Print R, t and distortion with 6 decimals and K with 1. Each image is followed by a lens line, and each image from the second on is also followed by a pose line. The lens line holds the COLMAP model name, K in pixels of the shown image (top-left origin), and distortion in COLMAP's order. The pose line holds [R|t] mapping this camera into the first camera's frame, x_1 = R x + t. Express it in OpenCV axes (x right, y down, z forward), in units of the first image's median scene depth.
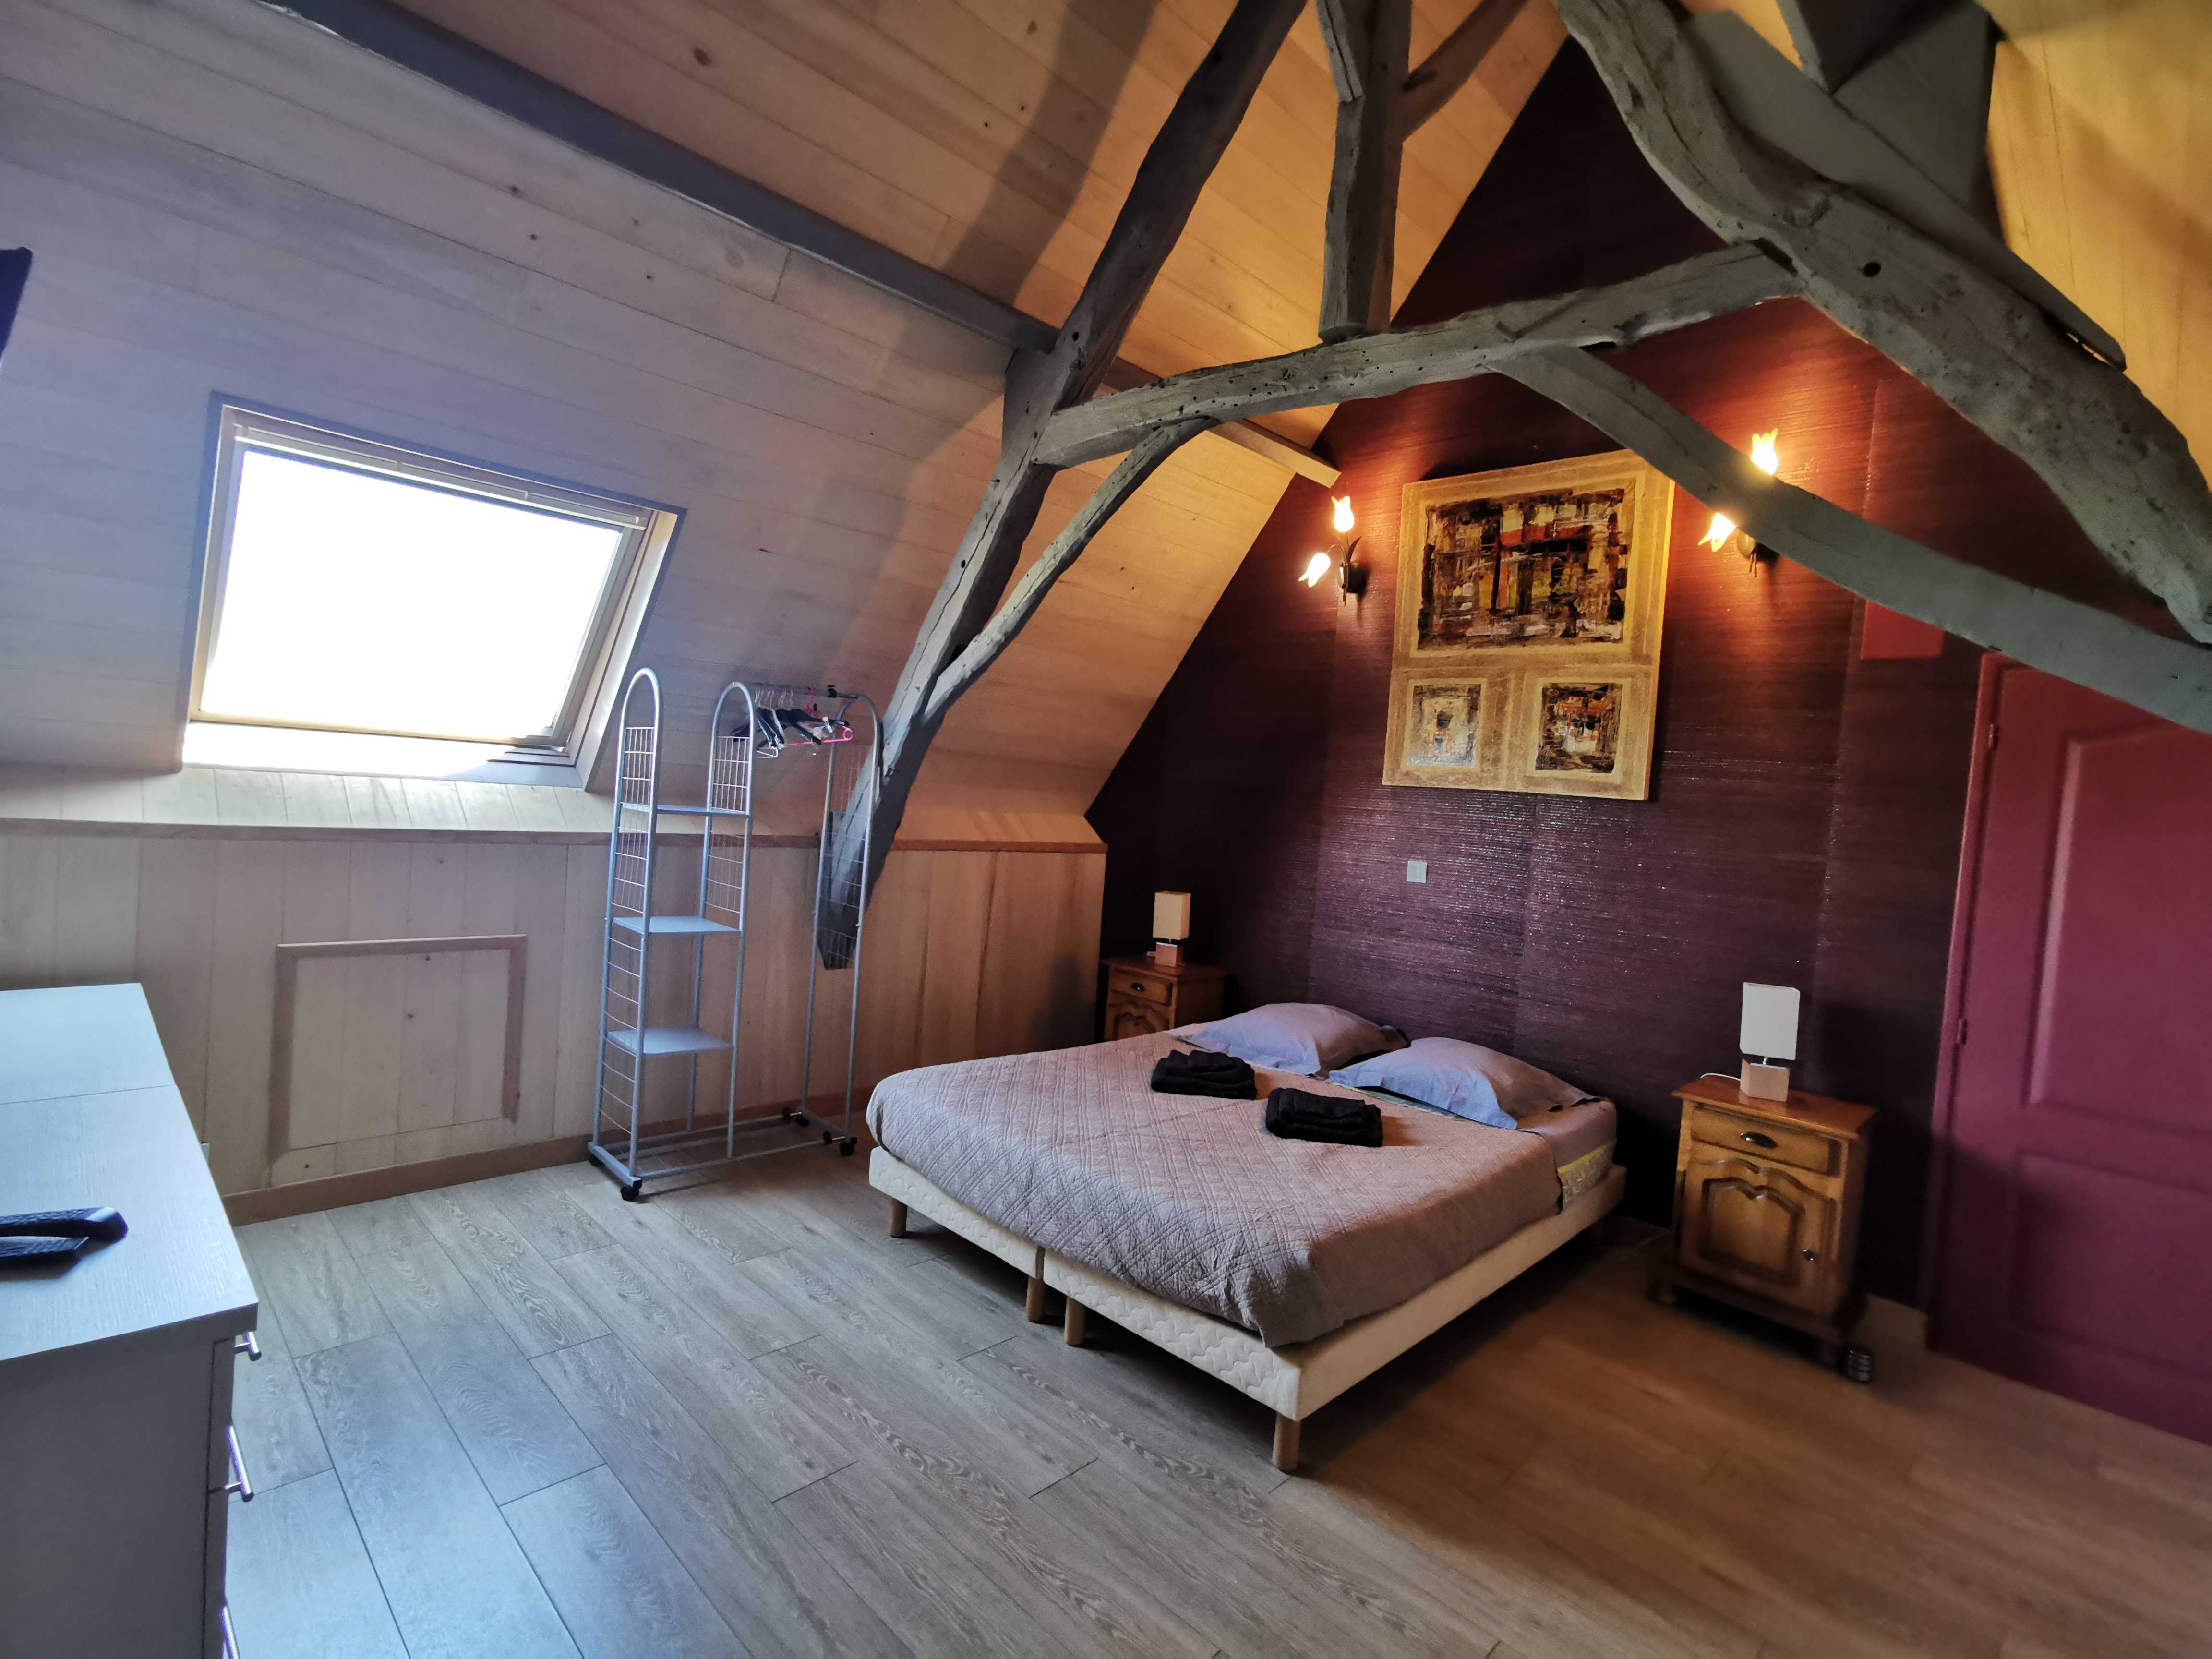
lens RADIAL K [[1063.9, 0, 1115.6], [0, 1063.9, 827.0], [0, 0, 1]] dist [-0.004673, 0.000386]
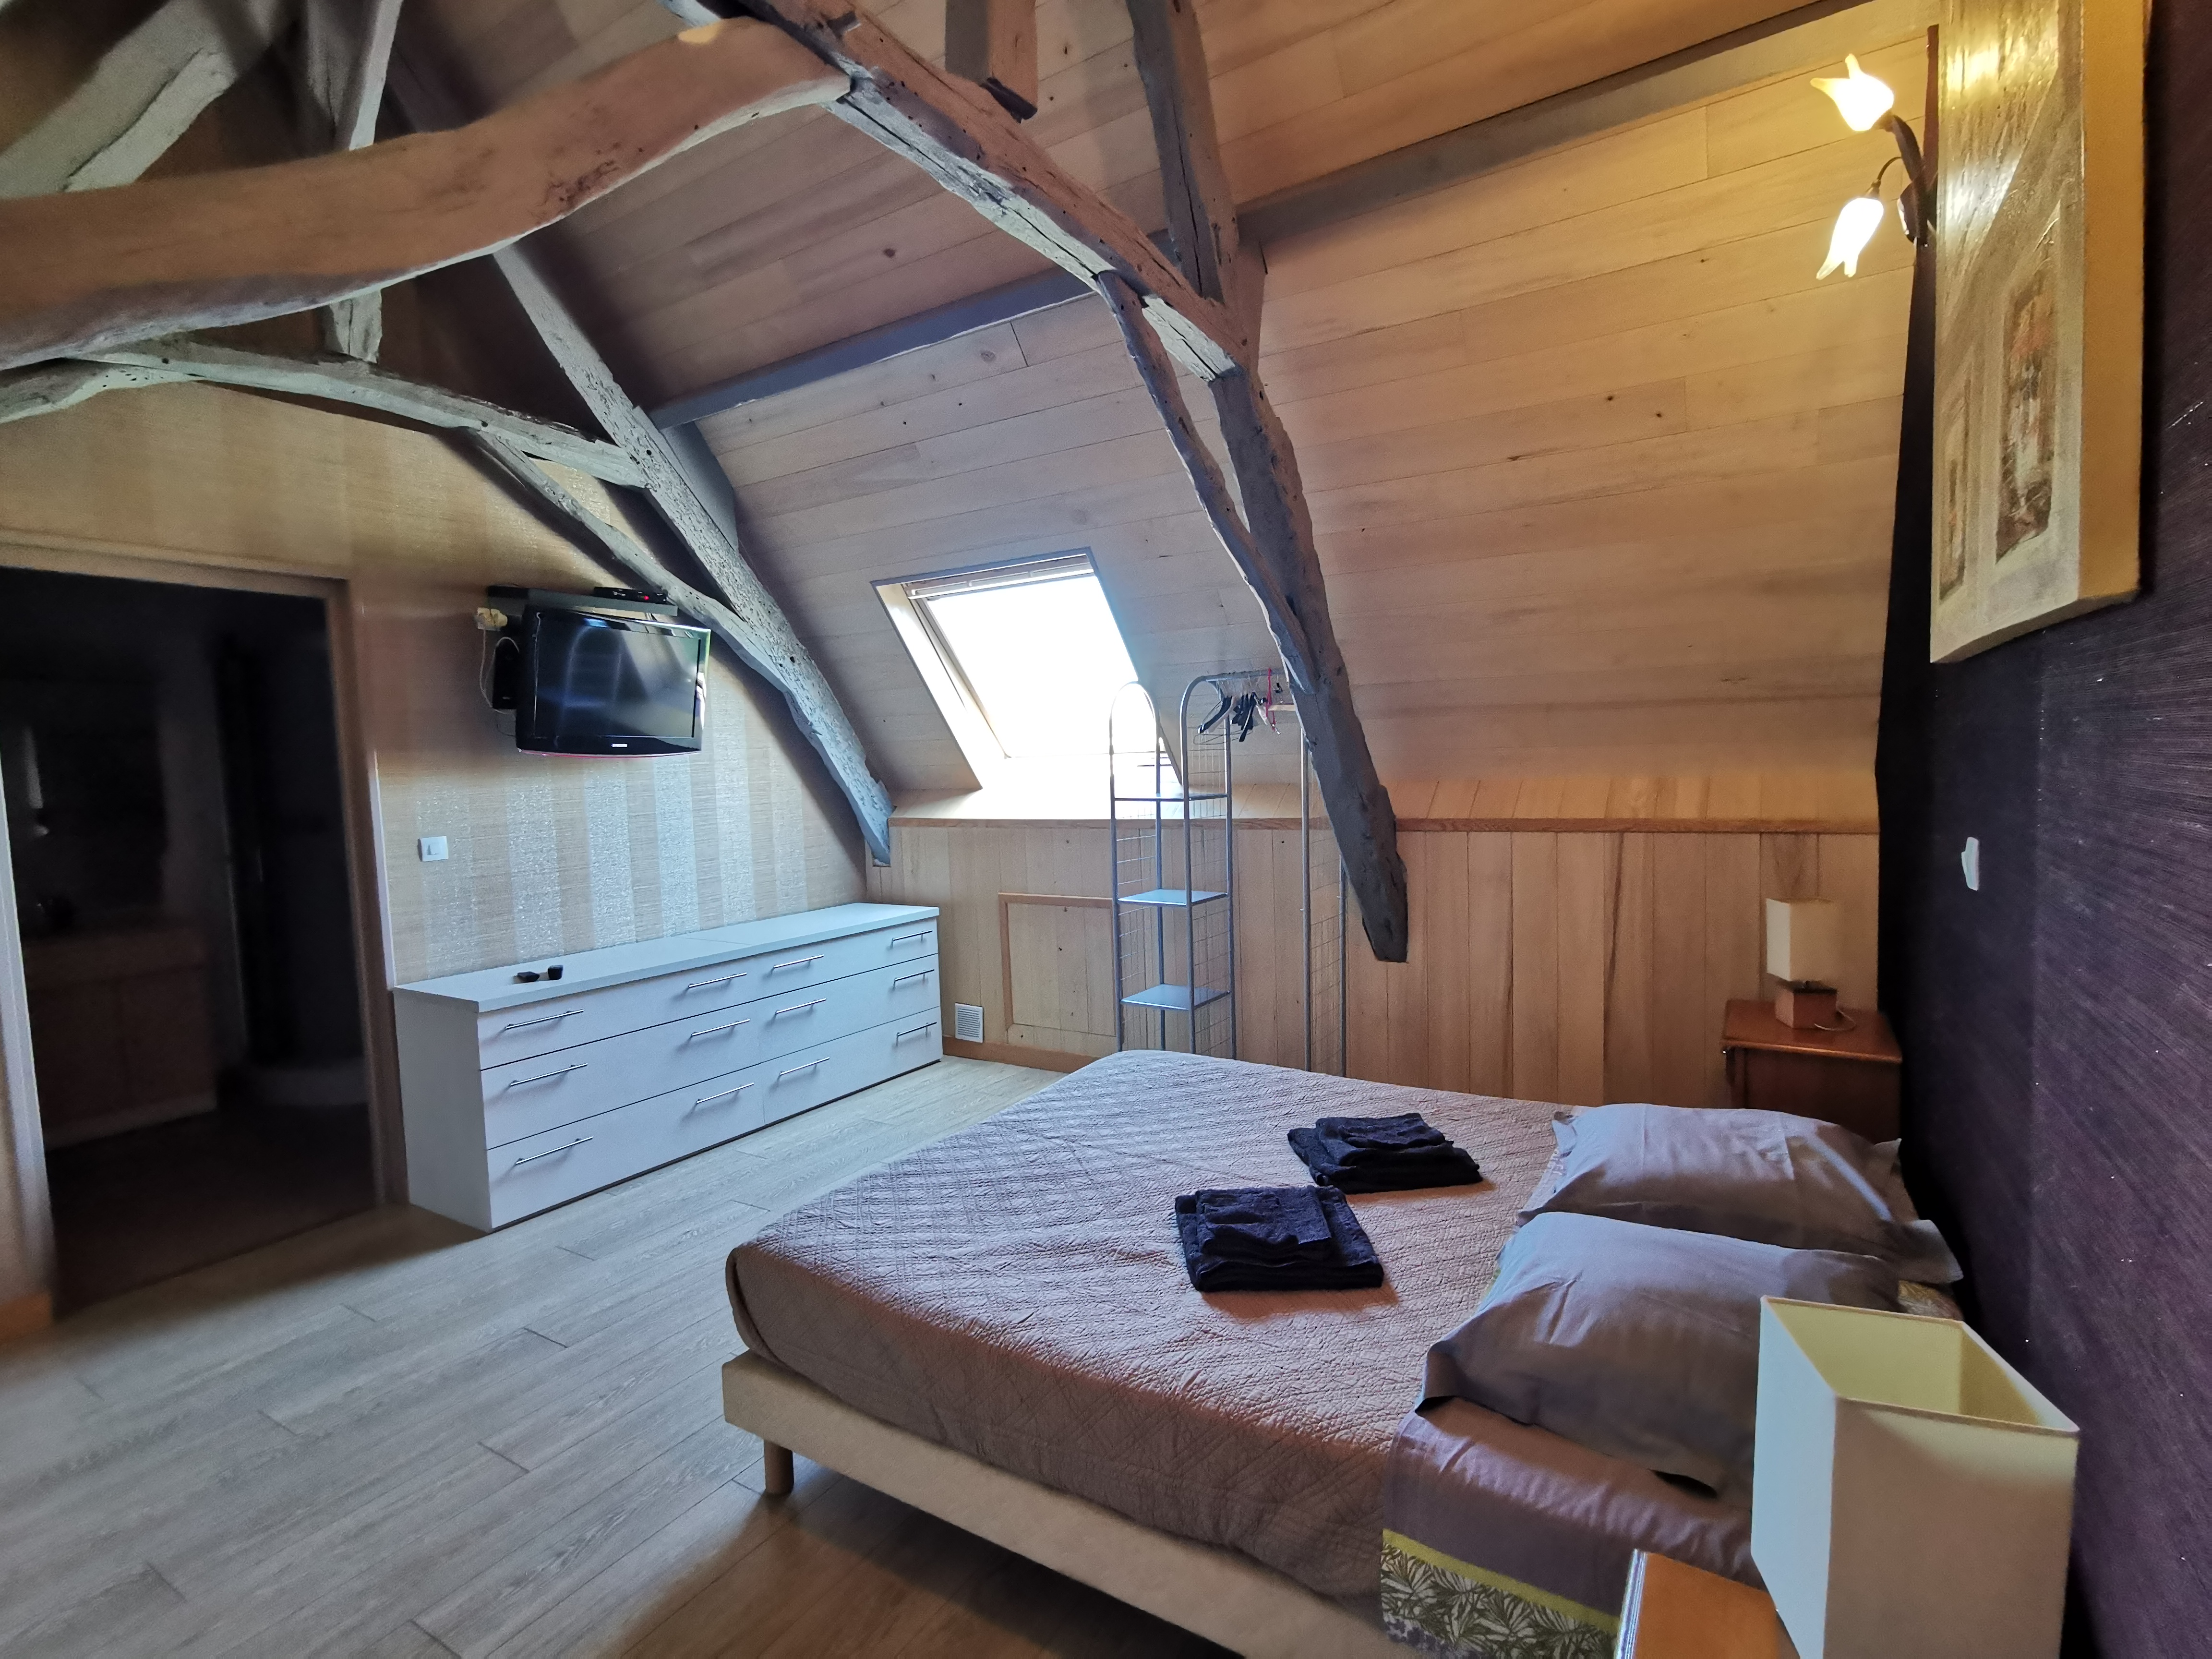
lens RADIAL K [[1063.9, 0, 1112.4], [0, 1063.9, 834.8], [0, 0, 1]] dist [-0.004673, 0.000386]
pose [[0.216321, -0.014181, -0.976219, 0.827273], [0.016621, 0.999803, -0.010841, 0.041553], [0.976181, -0.013880, 0.216514, 0.806724]]
